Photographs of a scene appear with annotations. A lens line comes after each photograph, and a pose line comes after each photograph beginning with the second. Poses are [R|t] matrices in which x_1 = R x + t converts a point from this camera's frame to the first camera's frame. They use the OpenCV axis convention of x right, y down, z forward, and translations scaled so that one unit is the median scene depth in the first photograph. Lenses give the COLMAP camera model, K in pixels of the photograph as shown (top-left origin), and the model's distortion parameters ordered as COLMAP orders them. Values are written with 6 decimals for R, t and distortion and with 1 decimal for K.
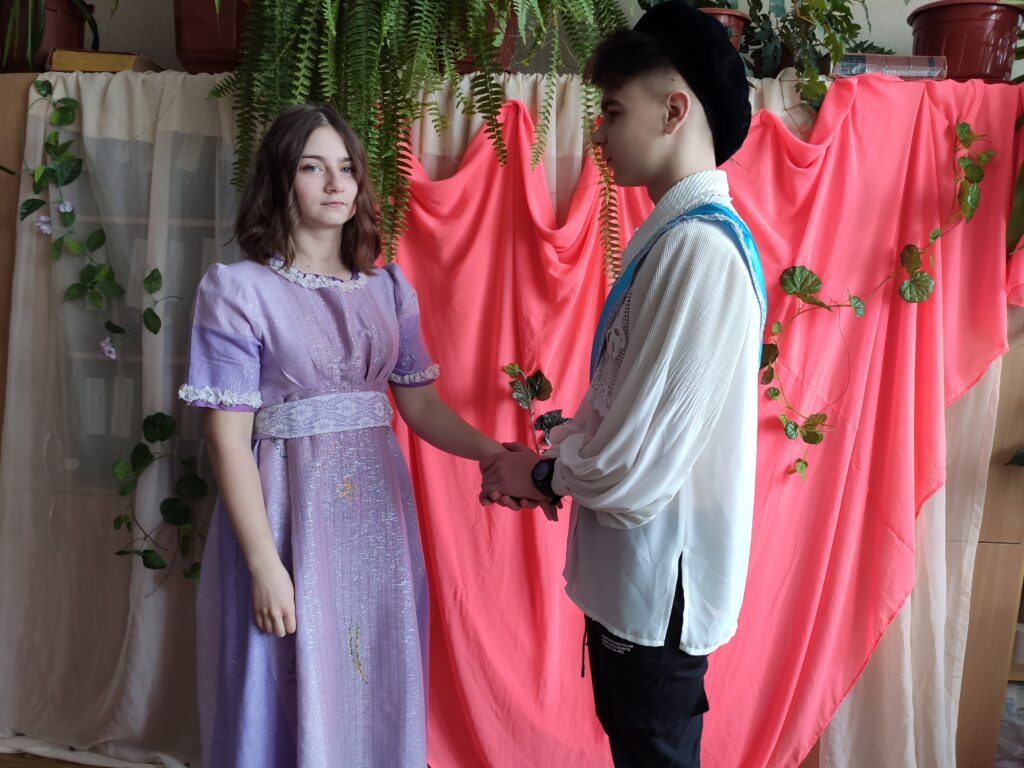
lens RADIAL K [[783.9, 0, 509.3], [0, 783.9, 383.4], [0, 0, 1]] dist [0.062141, -0.126935]
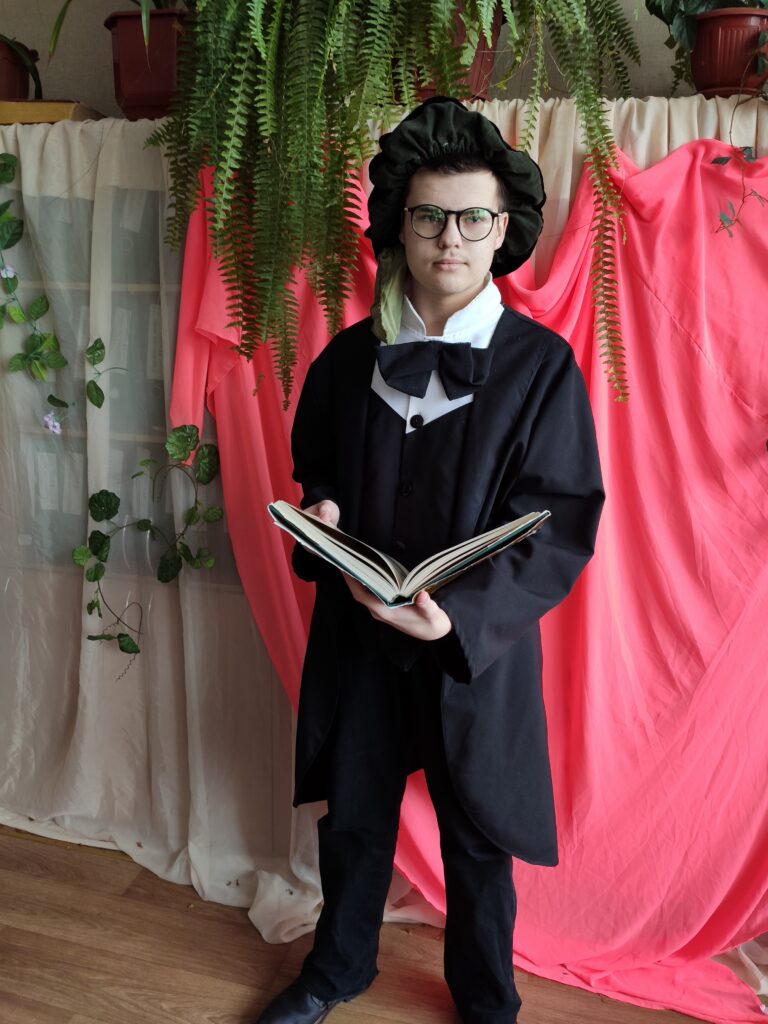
lens RADIAL K [[783.9, 0, 371.3], [0, 783.9, 506.2], [0, 0, 1]] dist [0.062141, -0.126935]
pose [[0.987723, 0.027909, -0.153701, 0.024290], [-0.015871, 0.996748, 0.079002, -0.029237], [0.155406, -0.075592, 0.984954, 0.128250]]
